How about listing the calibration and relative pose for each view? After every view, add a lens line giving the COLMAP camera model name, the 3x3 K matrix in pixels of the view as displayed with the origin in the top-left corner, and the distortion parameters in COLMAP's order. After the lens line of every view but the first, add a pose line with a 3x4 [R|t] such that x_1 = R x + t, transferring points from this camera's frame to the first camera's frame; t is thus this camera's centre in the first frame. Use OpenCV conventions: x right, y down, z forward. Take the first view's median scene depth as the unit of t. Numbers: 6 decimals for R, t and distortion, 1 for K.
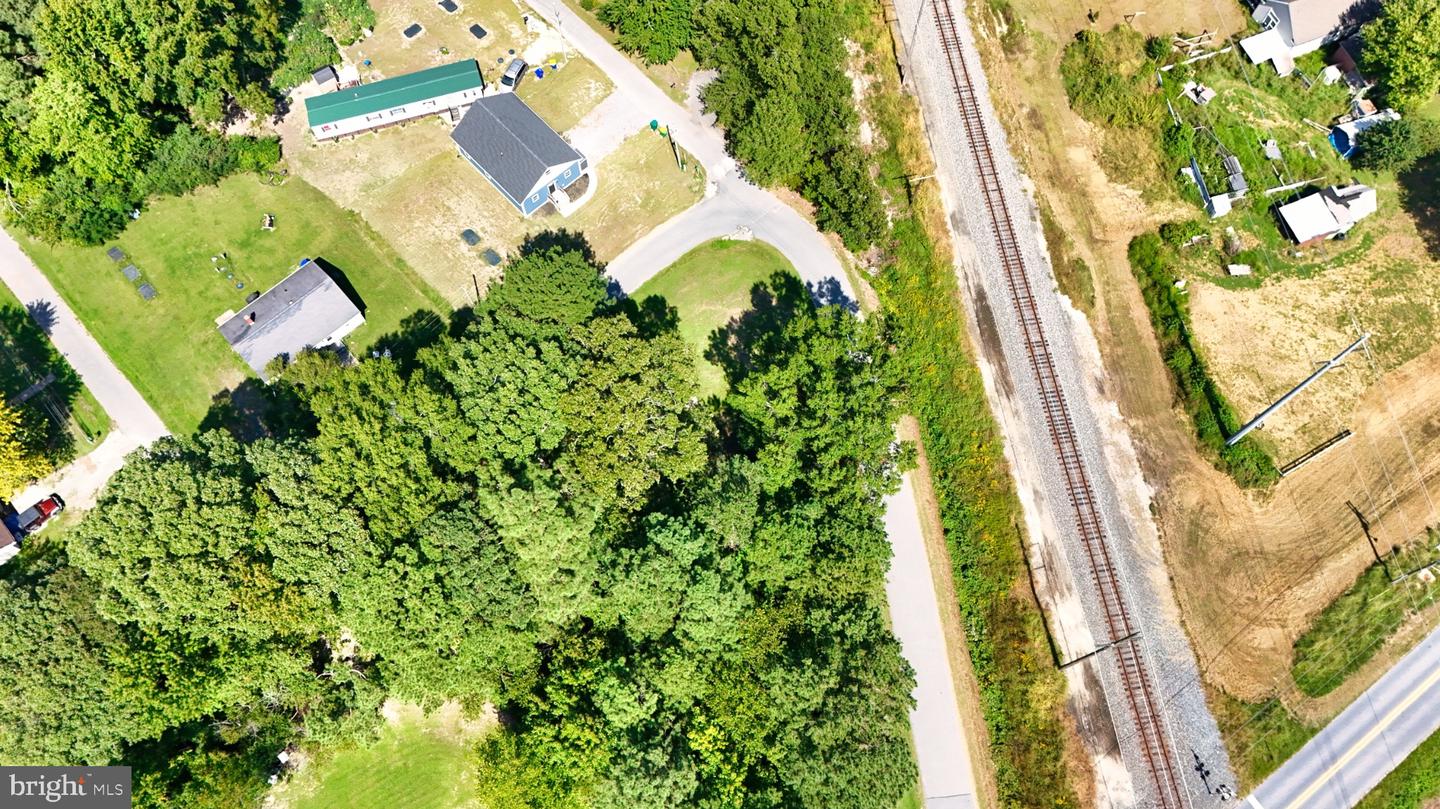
lens RADIAL K [[1071.0, 0, 730.4], [0, 1071.0, 400.1], [0, 0, 1]] dist [0.055284, -0.047703]
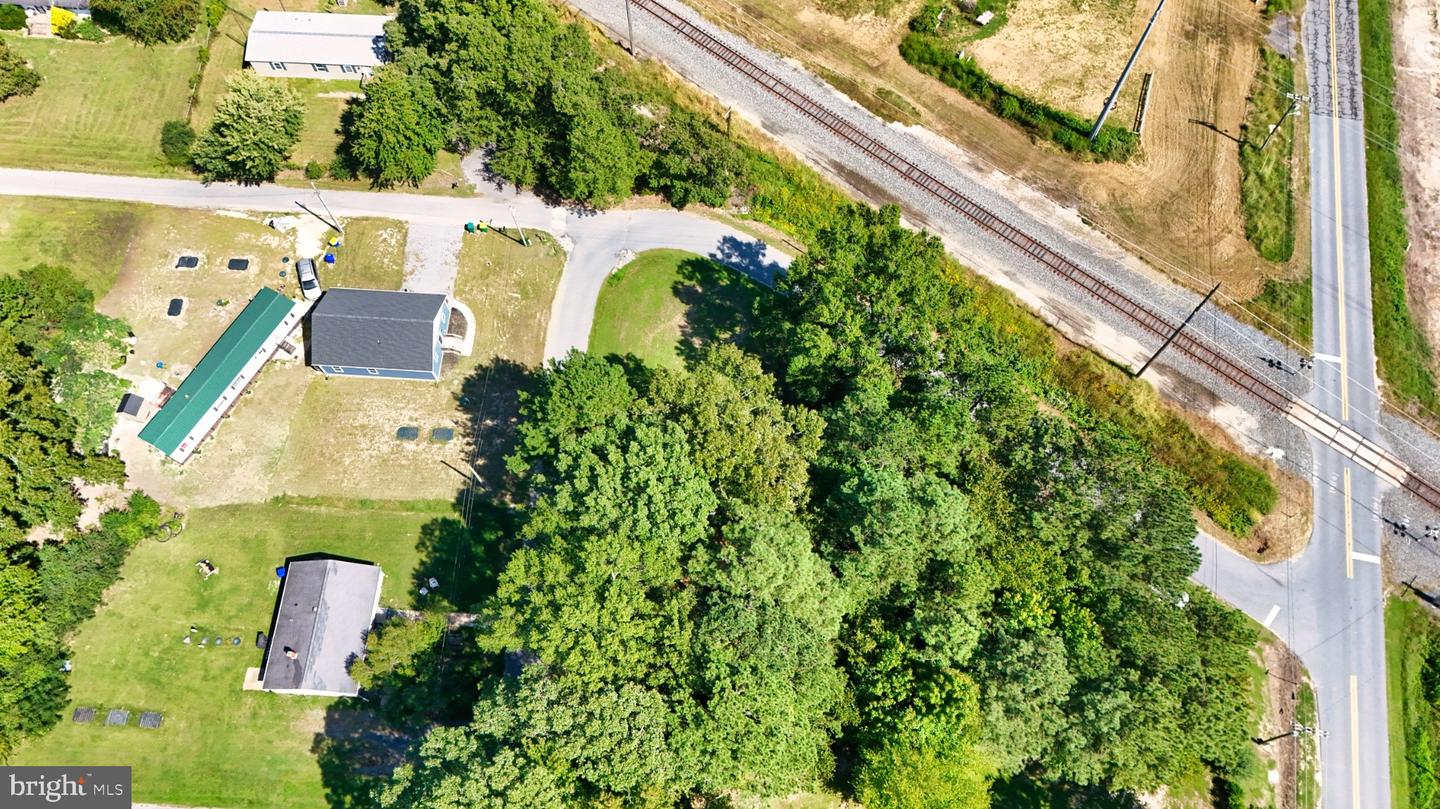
lens RADIAL K [[1071.0, 0, 724.6], [0, 1071.0, 401.0], [0, 0, 1]] dist [0.055284, -0.047703]
pose [[0.732878, -0.628299, 0.261018, -0.269523], [0.629927, 0.771584, 0.088601, -0.084302], [-0.257065, 0.099489, 0.961259, 0.037001]]
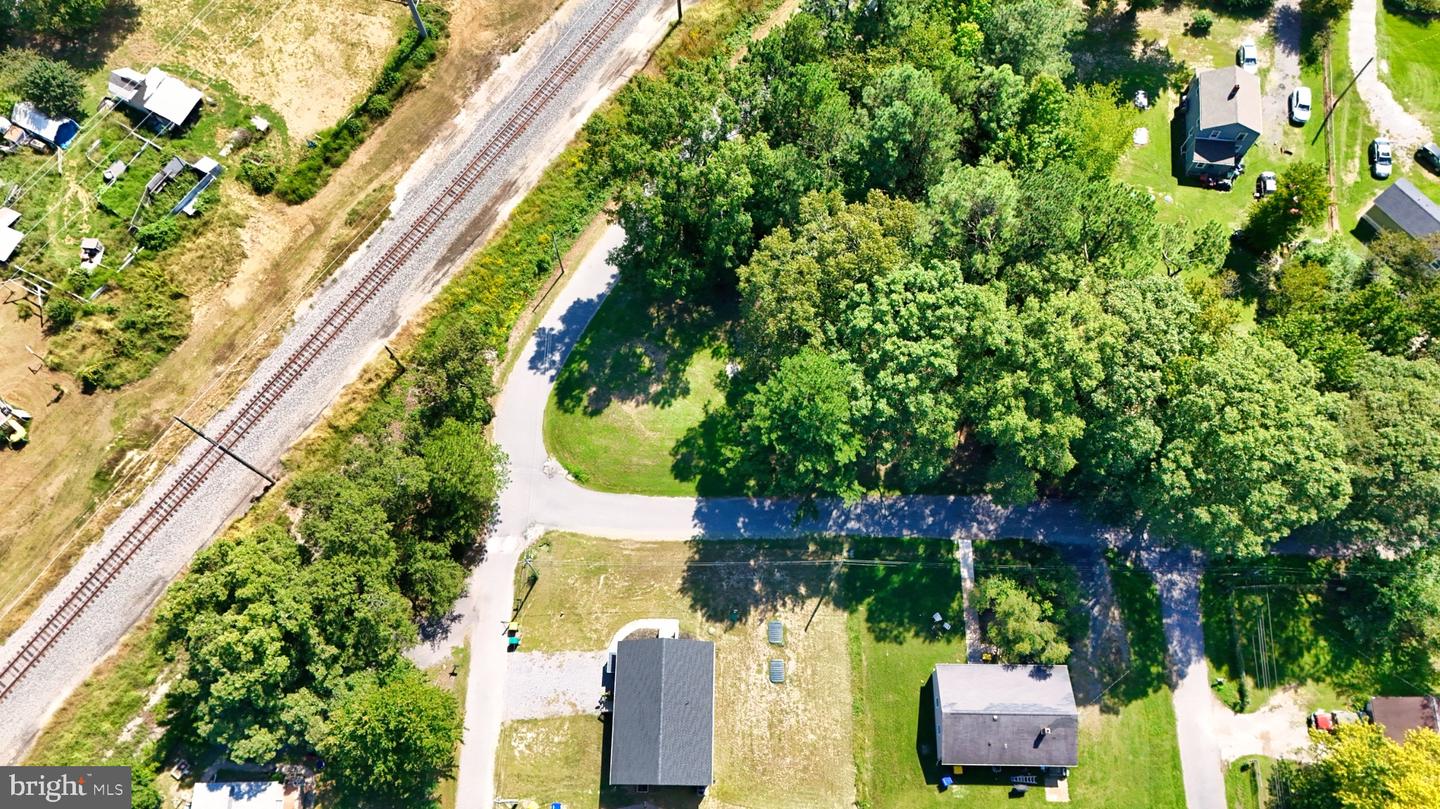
lens RADIAL K [[1071.0, 0, 721.0], [0, 1071.0, 414.8], [0, 0, 1]] dist [0.055284, -0.047703]
pose [[-0.714528, -0.653925, 0.248659, -0.291780], [0.653848, -0.497757, 0.569843, -0.569098], [-0.248863, 0.569753, 0.783229, 0.236539]]
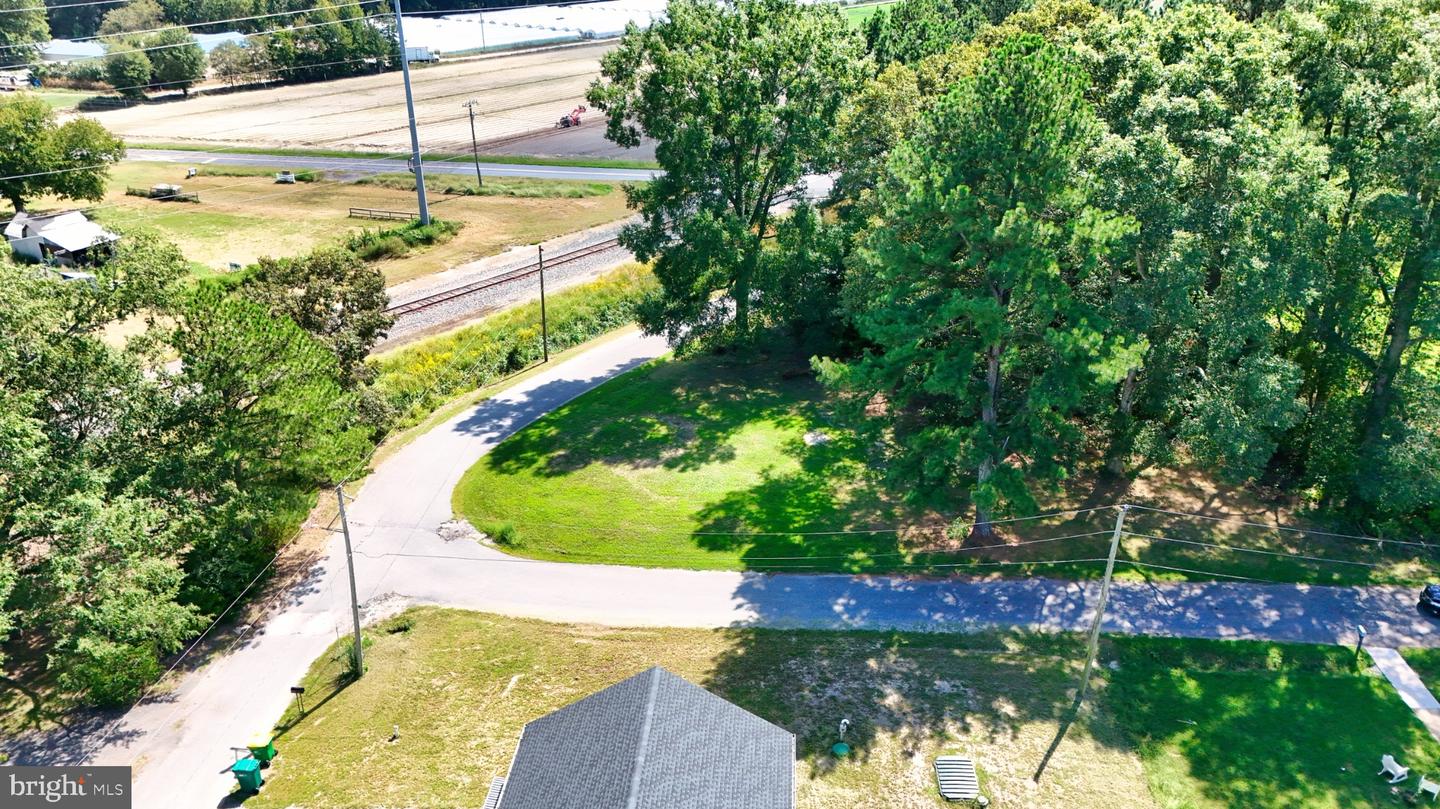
lens RADIAL K [[1071.0, 0, 708.2], [0, 1071.0, 412.4], [0, 0, 1]] dist [0.055284, -0.047703]
pose [[-0.673168, -0.317820, 0.667709, -0.353554], [0.685652, 0.069964, 0.724559, -0.423308], [-0.276995, 0.945566, 0.170817, 0.867863]]
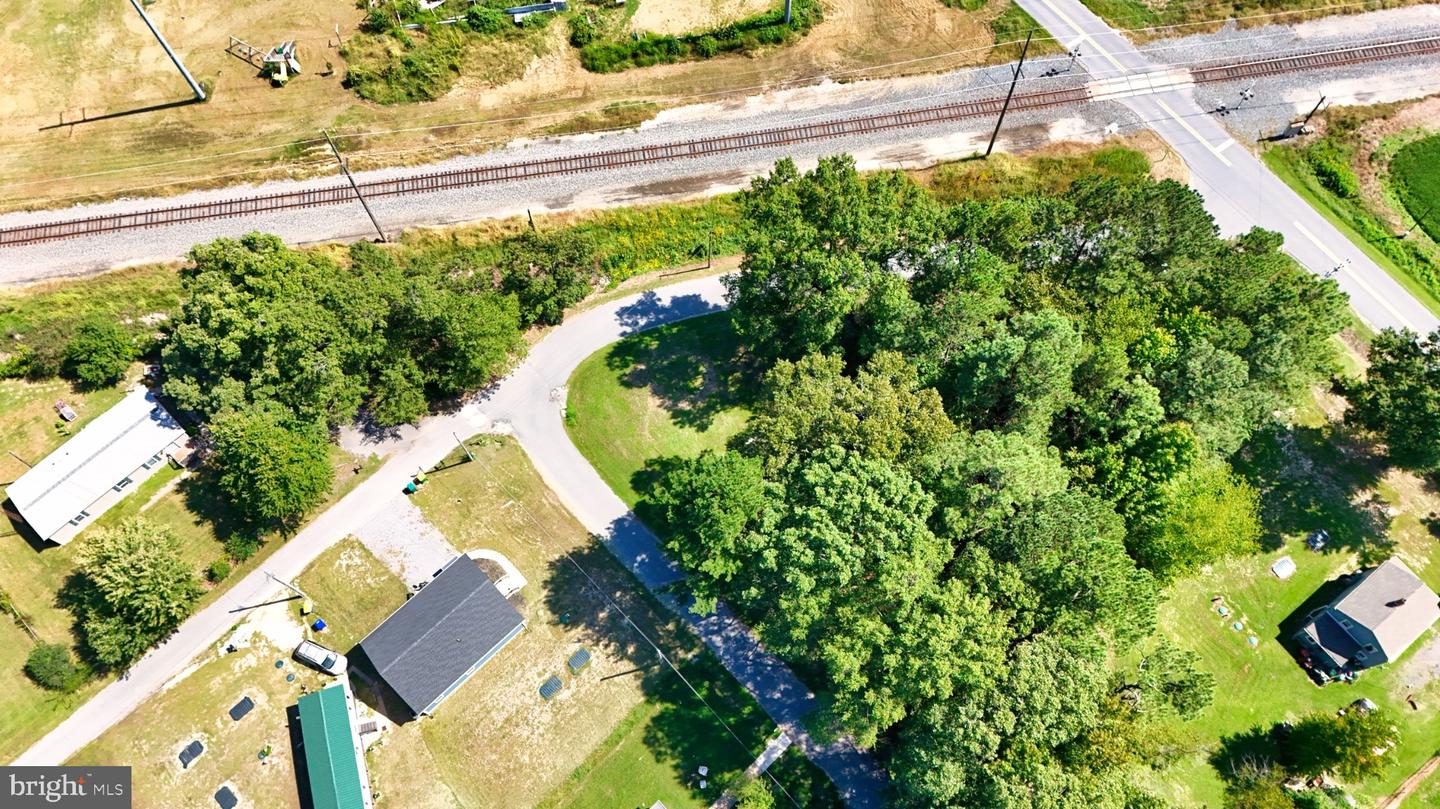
lens RADIAL K [[1071.0, 0, 720.1], [0, 1071.0, 405.0], [0, 0, 1]] dist [0.055284, -0.047703]
pose [[-0.002275, -0.921369, 0.388682, -0.370990], [0.928595, 0.142290, 0.342733, -0.354514], [-0.371089, 0.361708, 0.855255, 0.147731]]
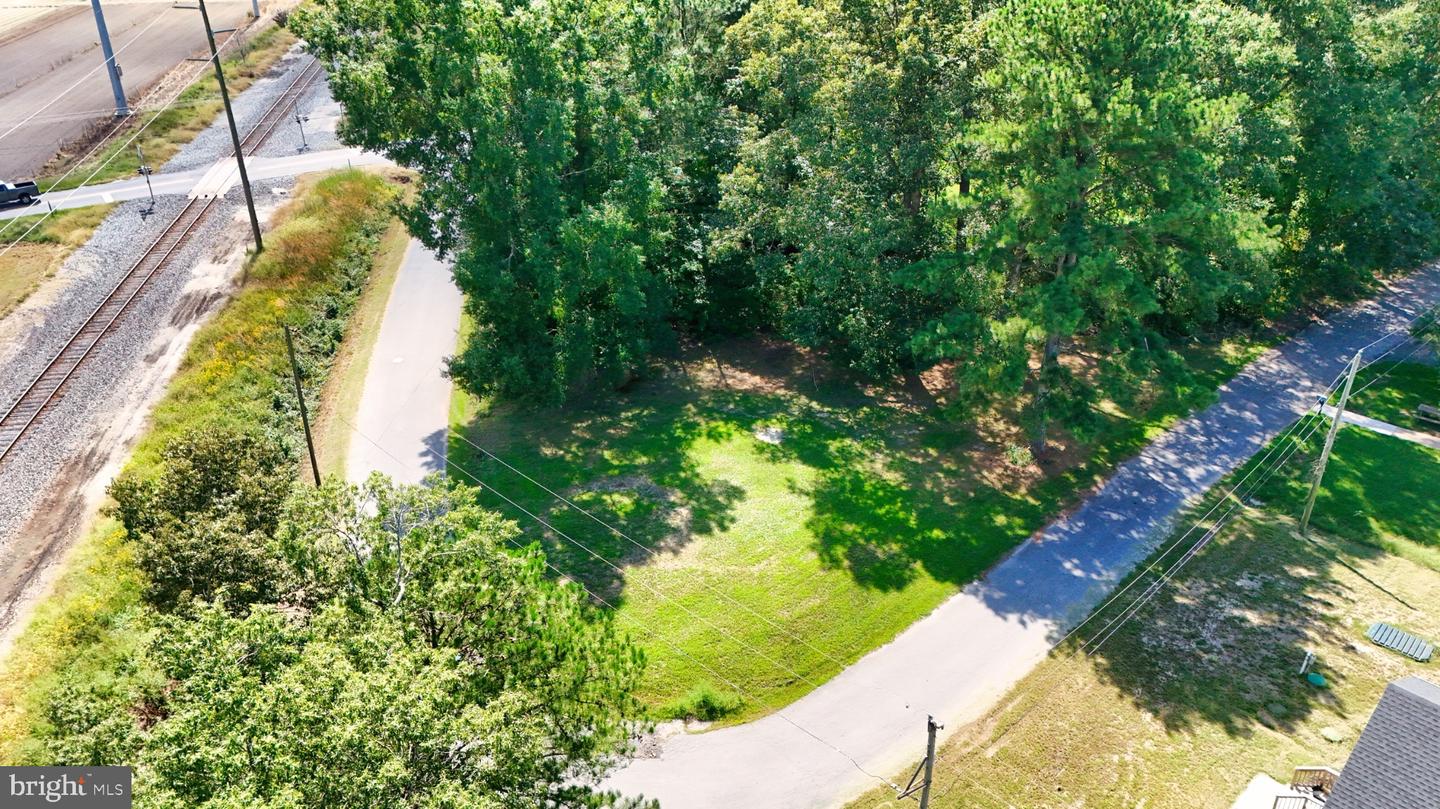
lens RADIAL K [[1071.0, 0, 727.0], [0, 1071.0, 394.1], [0, 0, 1]] dist [0.055284, -0.047703]
pose [[-0.999712, 0.000424, -0.024004, -0.007084], [-0.023960, -0.080463, 0.996470, -0.457953], [-0.001509, 0.996757, 0.080450, 0.901295]]
